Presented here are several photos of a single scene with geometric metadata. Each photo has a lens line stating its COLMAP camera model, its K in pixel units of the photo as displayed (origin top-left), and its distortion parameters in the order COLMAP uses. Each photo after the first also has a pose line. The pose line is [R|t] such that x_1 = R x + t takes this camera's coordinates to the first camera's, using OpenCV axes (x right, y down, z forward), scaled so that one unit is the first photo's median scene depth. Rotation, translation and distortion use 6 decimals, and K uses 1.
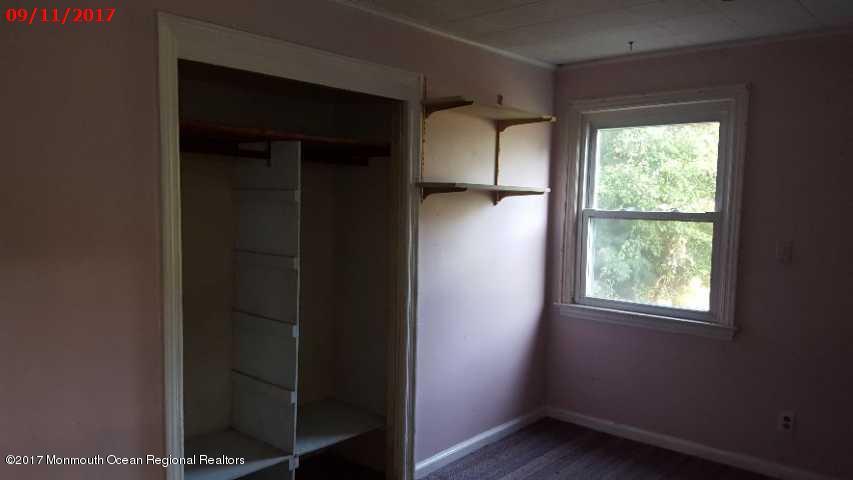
lens RADIAL K [[642.3, 0, 426.5], [0, 642.3, 240.0], [0, 0, 1]] dist [0.005389, -0.001788]
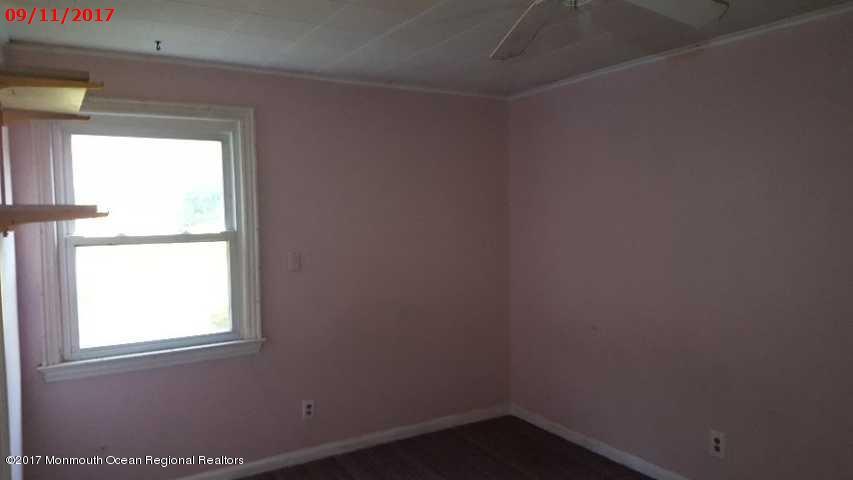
lens RADIAL K [[669.5, 0, 426.5], [0, 669.5, 240.0], [0, 0, 1]] dist [-0.000465, -0.000712]
pose [[0.249931, -0.056160, 0.966634, -0.482850], [0.096400, 0.994800, 0.032871, -0.033466], [-0.963453, 0.084968, 0.254045, 0.435242]]
